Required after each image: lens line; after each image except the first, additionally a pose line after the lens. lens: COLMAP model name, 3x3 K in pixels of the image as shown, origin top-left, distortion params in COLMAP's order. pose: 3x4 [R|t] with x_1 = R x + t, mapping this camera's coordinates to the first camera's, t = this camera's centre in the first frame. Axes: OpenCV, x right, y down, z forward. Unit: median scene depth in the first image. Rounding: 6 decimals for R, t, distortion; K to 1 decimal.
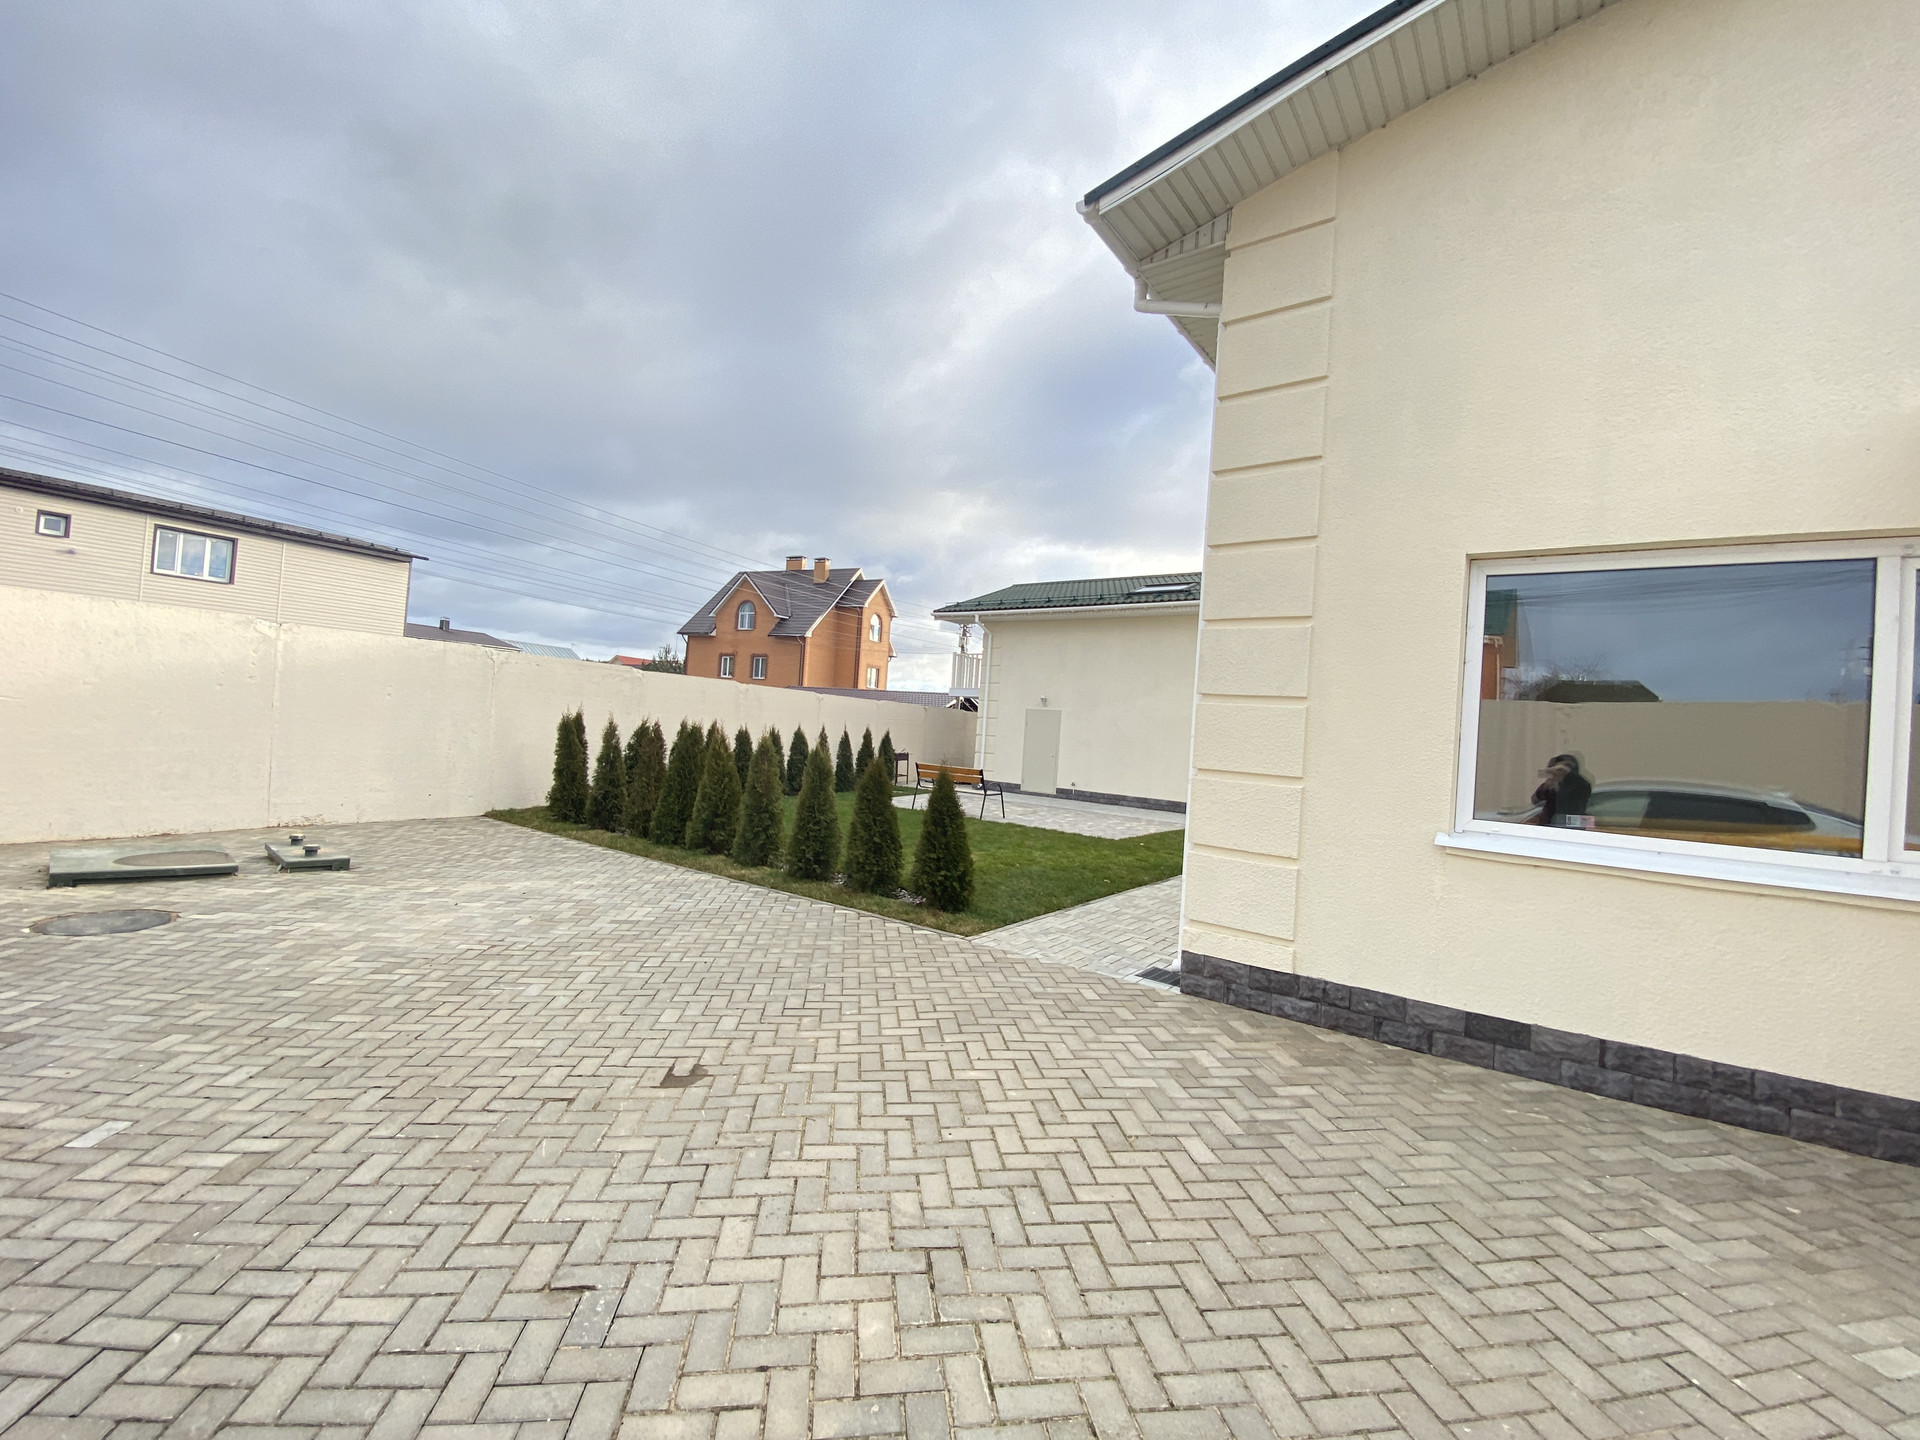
lens RADIAL K [[767.8, 0, 957.4], [0, 767.8, 719.0], [0, 0, 1]] dist [0.049203, -0.038605]
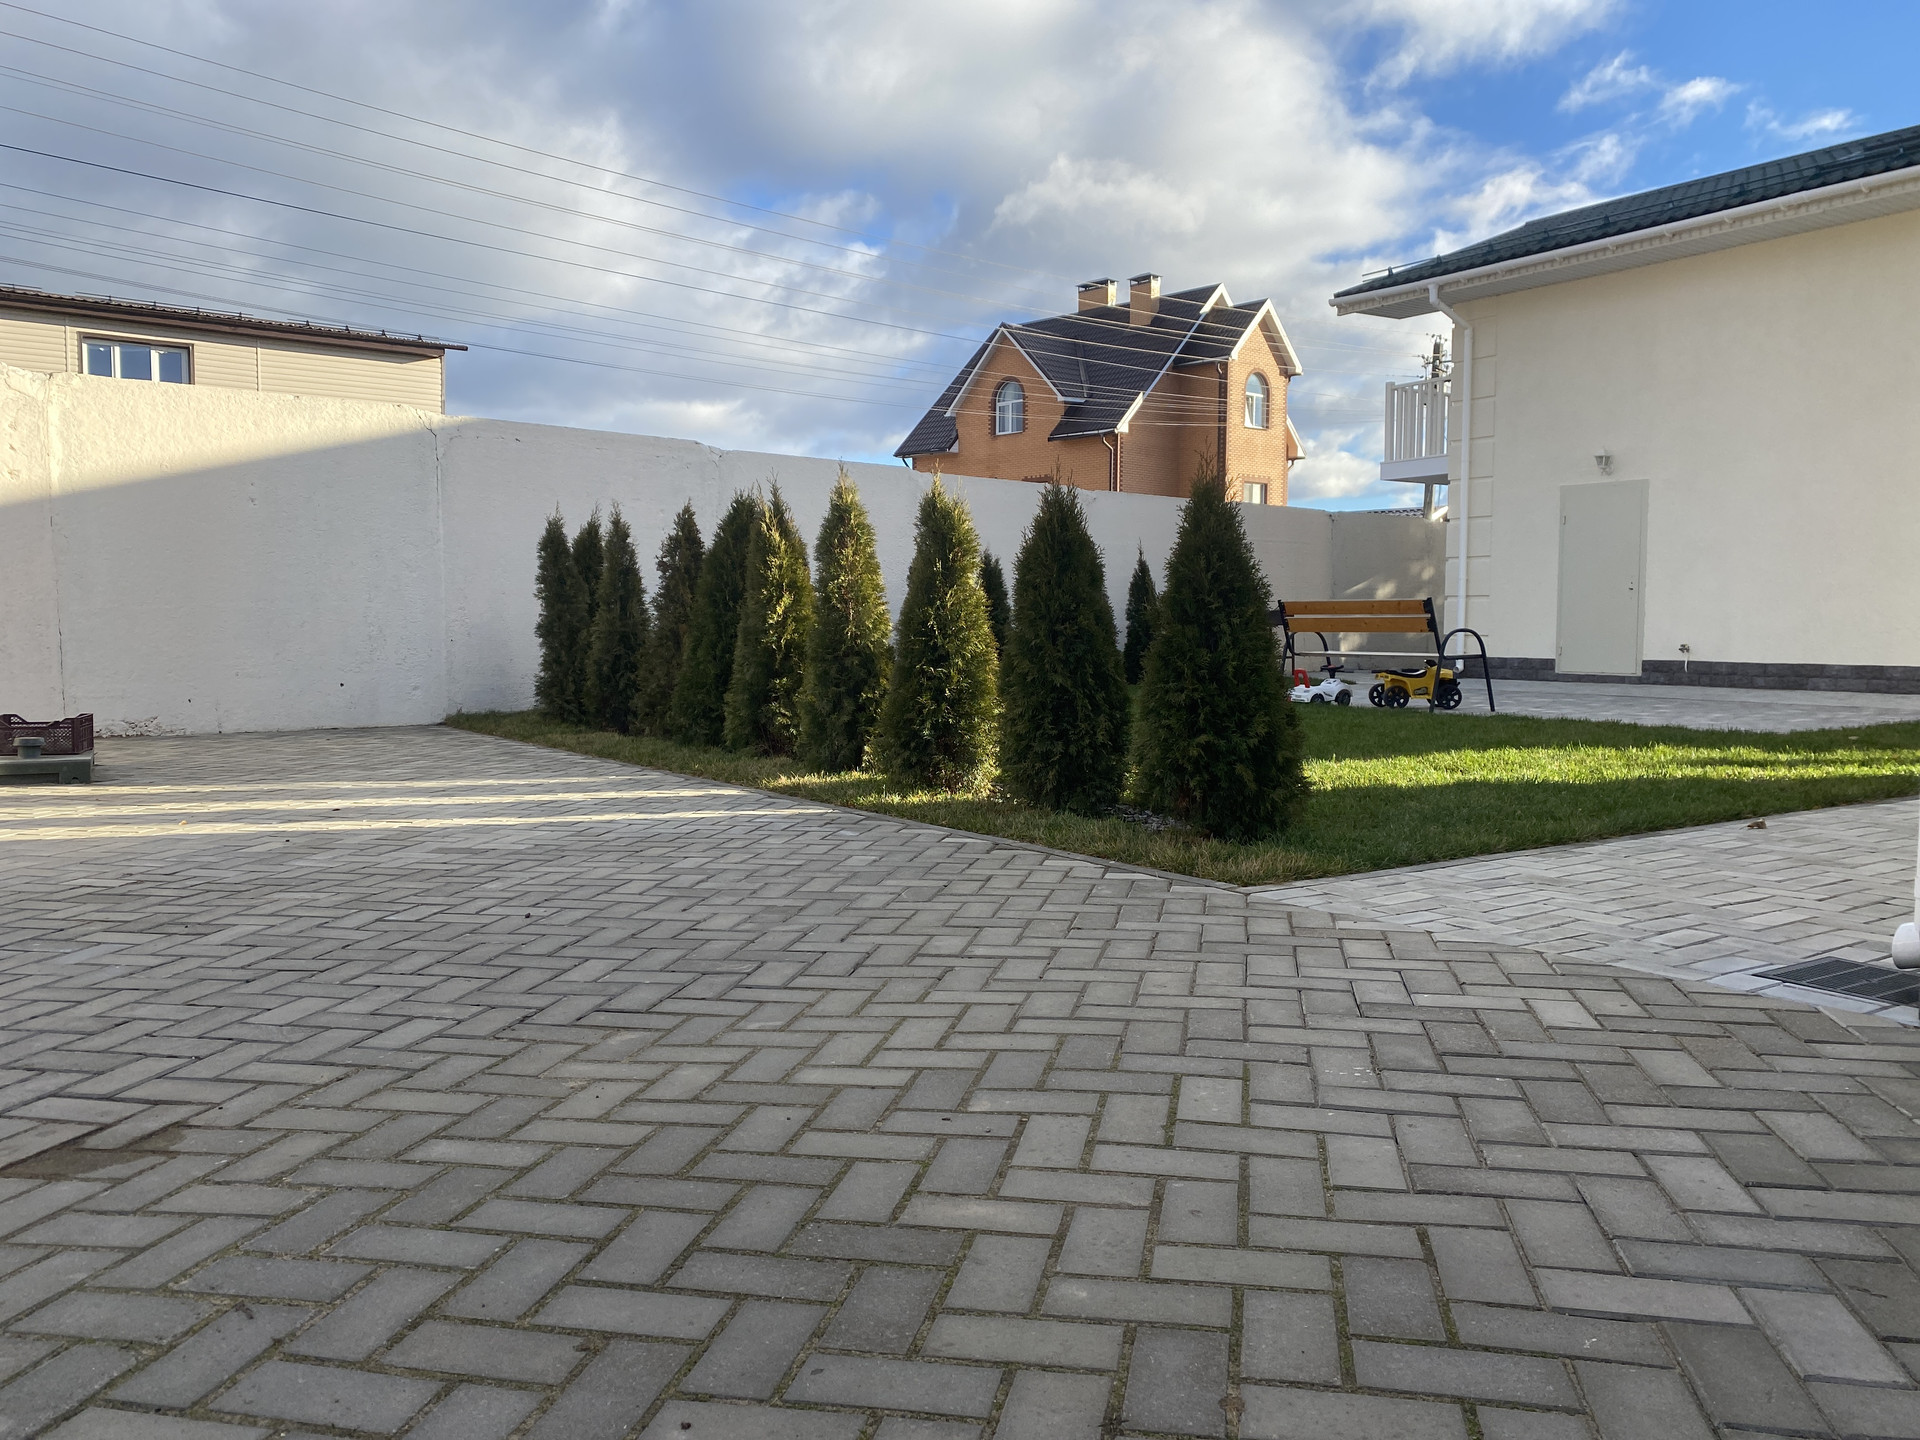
lens RADIAL K [[1435.3, 0, 960.0], [0, 1435.3, 720.0], [0, 0, 1]] dist [0.053076, -0.038351]
pose [[0.943037, -0.041102, -0.330139, 0.034980], [0.064951, 0.995990, 0.061531, 0.047974], [0.326286, -0.079469, 0.941925, 0.100474]]
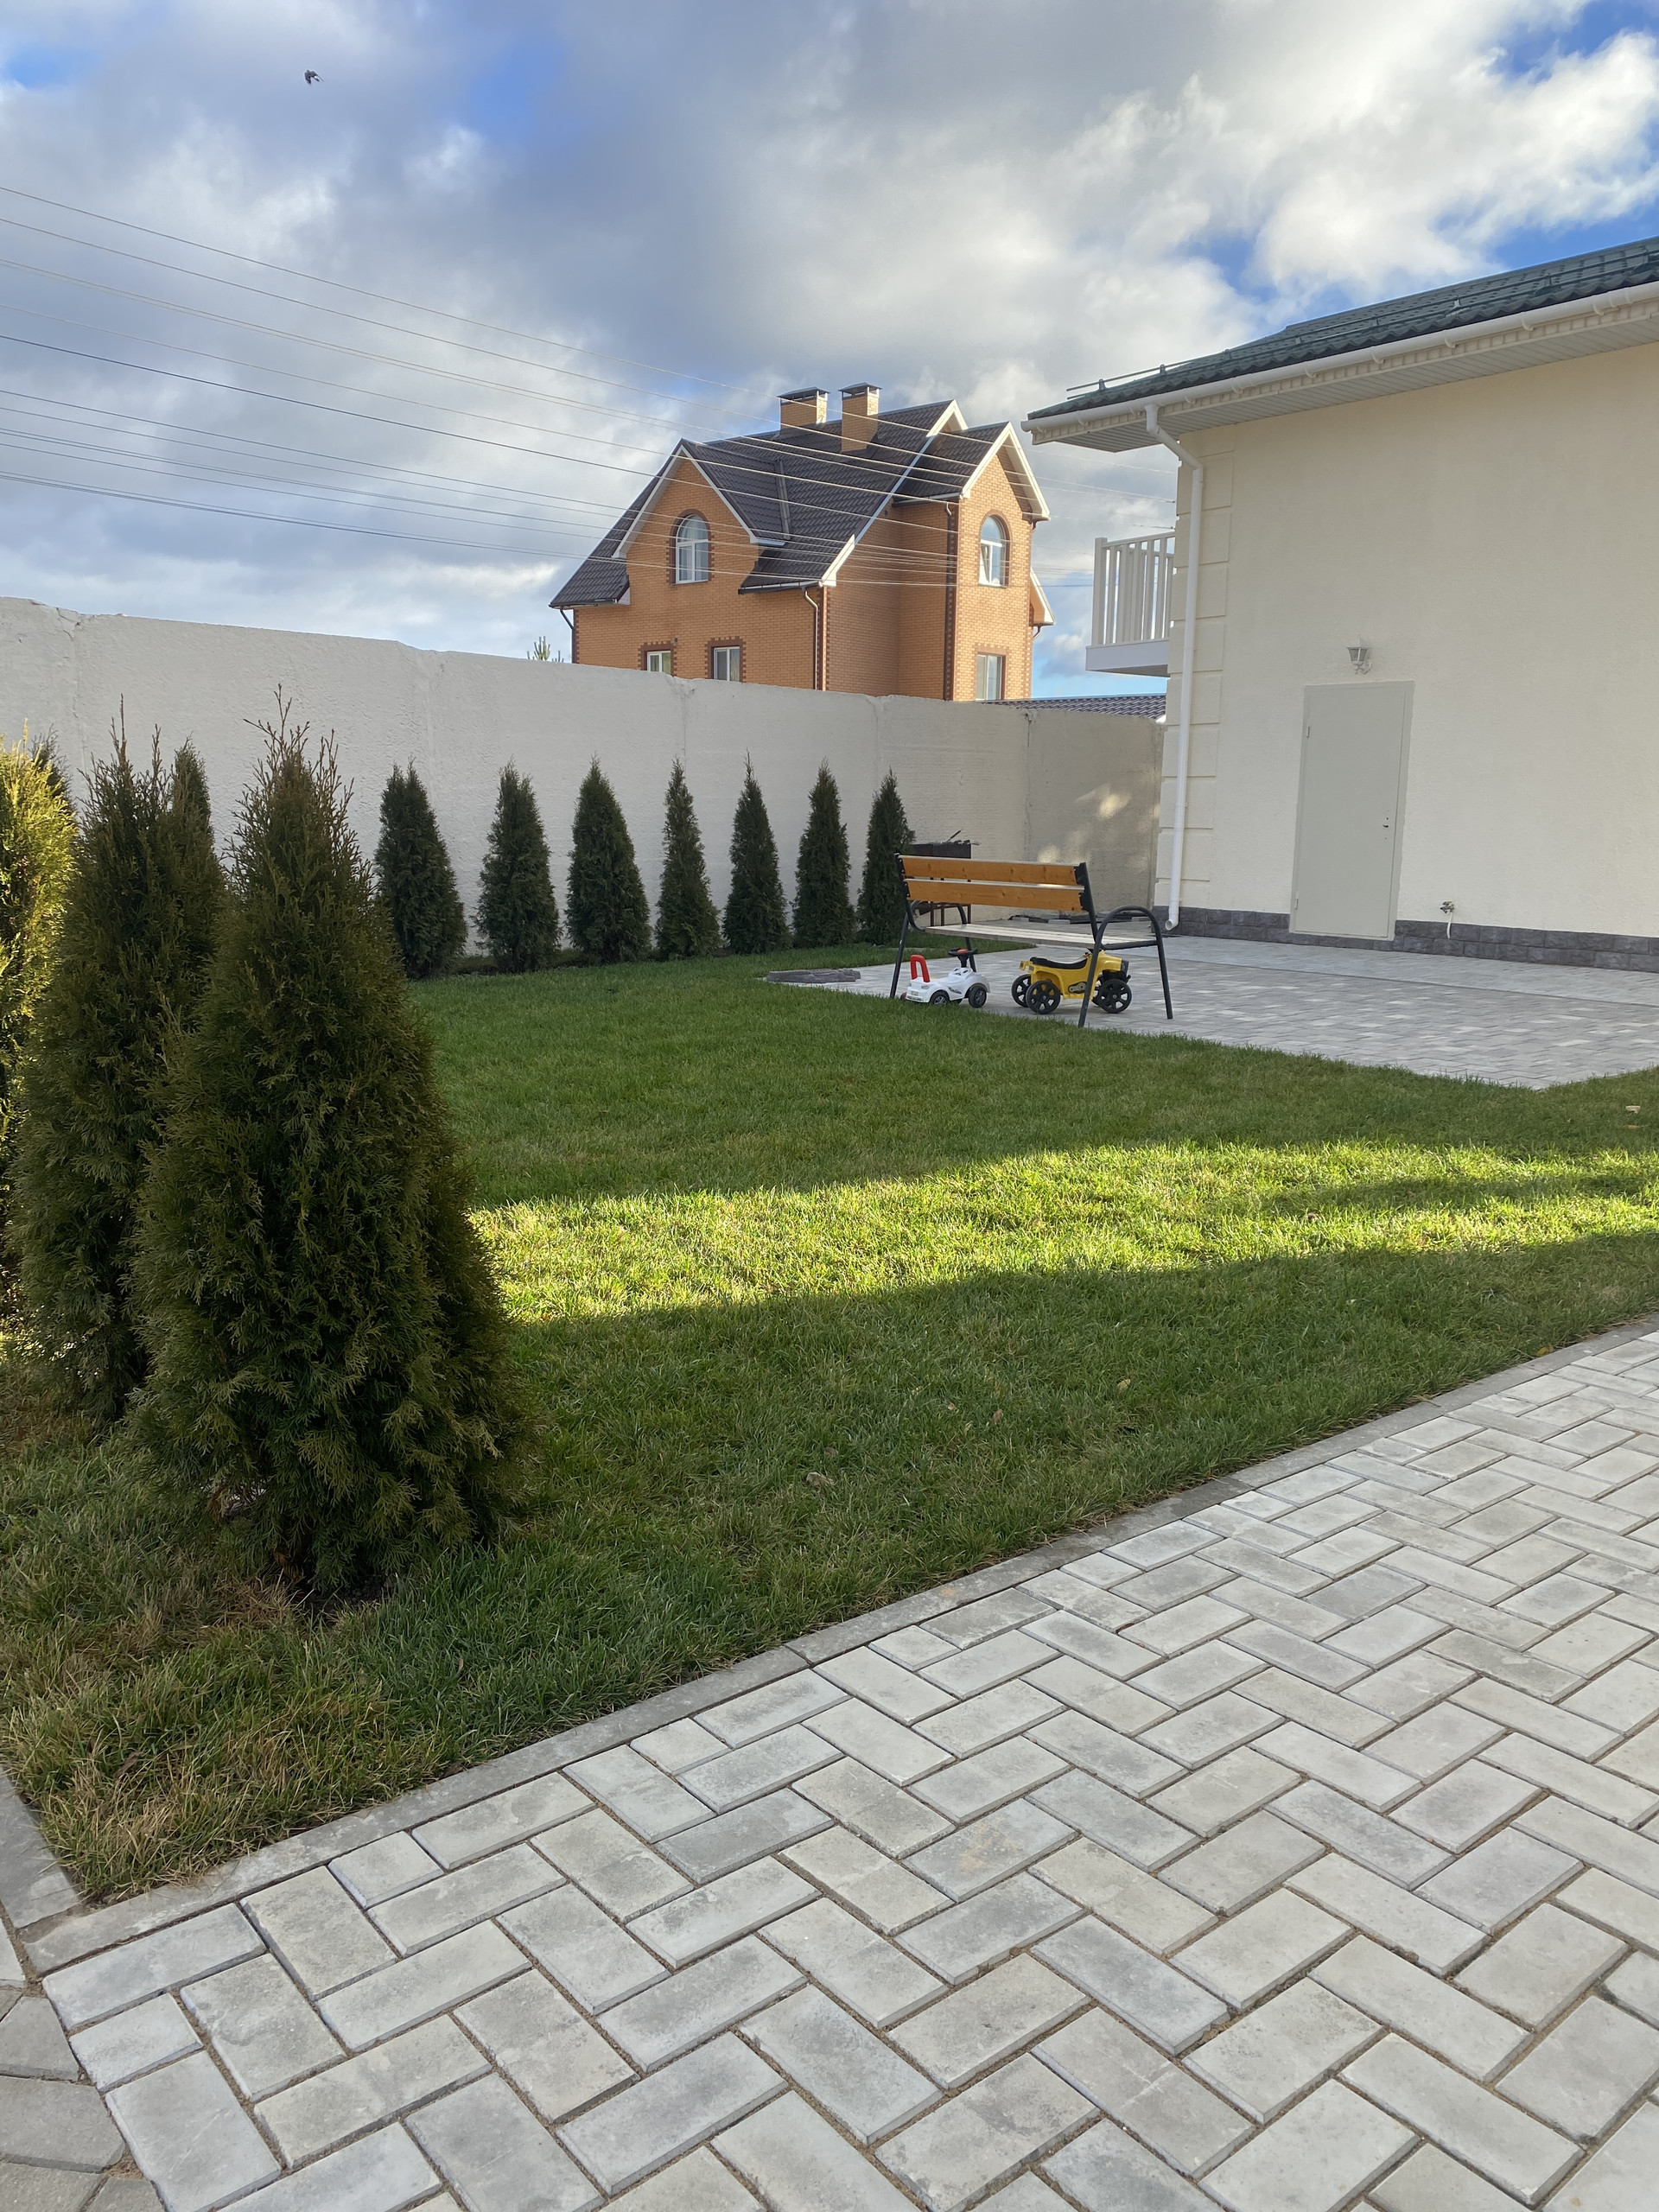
lens RADIAL K [[1653.6, 0, 834.7], [0, 1653.6, 1087.9], [0, 0, 1]] dist [0.053076, -0.038351]
pose [[0.969539, -0.010608, -0.244706, 0.069292], [0.052720, 0.984683, 0.166193, 0.028007], [0.239195, -0.174032, 0.955248, 0.237207]]
